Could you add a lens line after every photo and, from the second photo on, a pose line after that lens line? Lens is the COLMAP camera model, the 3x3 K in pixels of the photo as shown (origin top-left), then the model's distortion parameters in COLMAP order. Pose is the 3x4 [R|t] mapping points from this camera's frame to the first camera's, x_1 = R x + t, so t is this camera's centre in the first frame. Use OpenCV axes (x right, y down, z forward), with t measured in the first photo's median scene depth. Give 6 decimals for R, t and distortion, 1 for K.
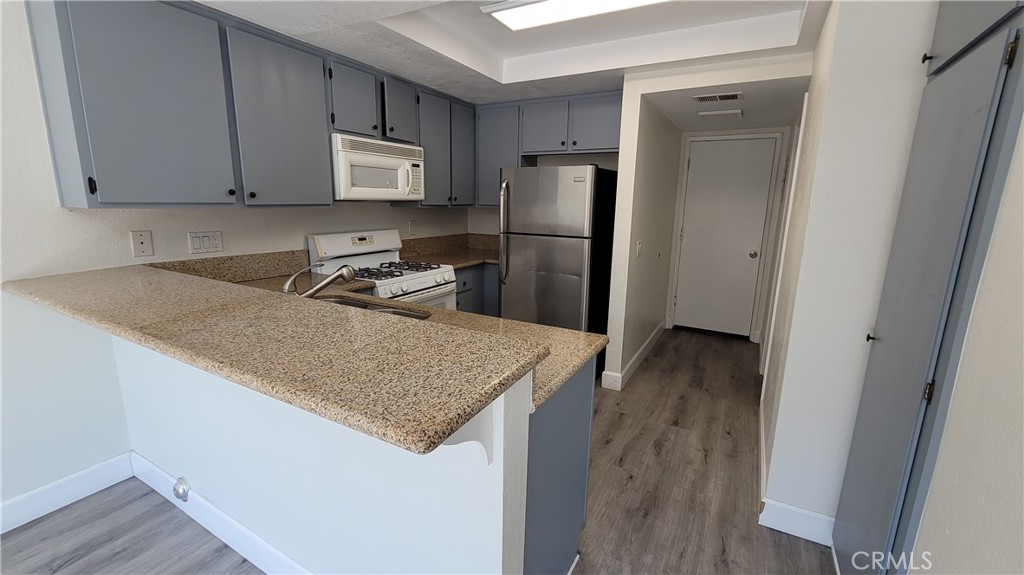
lens RADIAL K [[418.7, 0, 513.4], [0, 418.7, 286.0], [0, 0, 1]] dist [-0.000695, -0.002514]
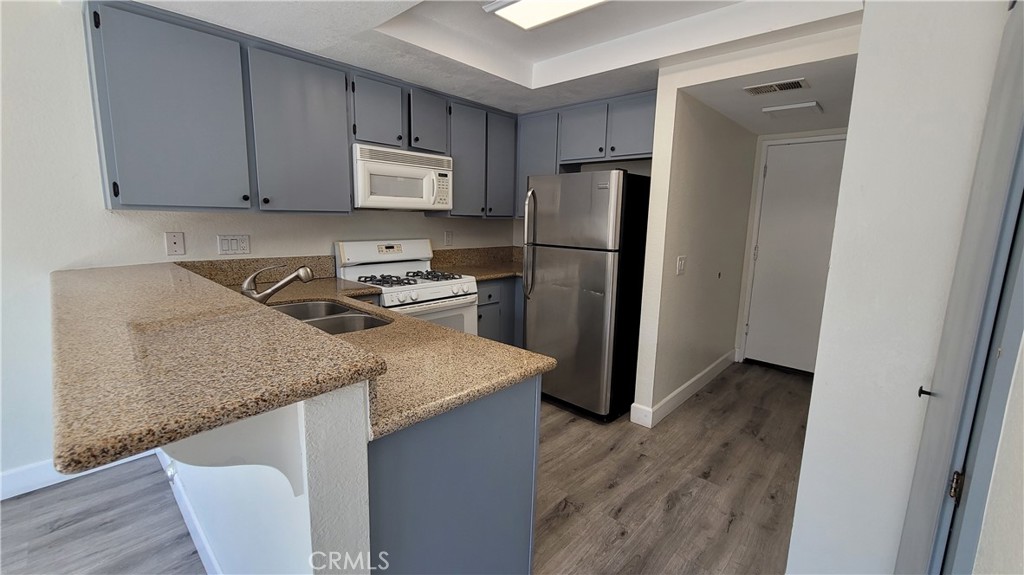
lens RADIAL K [[418.7, 0, 511.4], [0, 418.7, 285.8], [0, 0, 1]] dist [-0.000695, -0.002514]
pose [[0.973338, 0.041754, -0.225544, 0.192273], [-0.051635, 0.997940, -0.038086, 0.005541], [0.223489, 0.048716, 0.973488, 0.093865]]
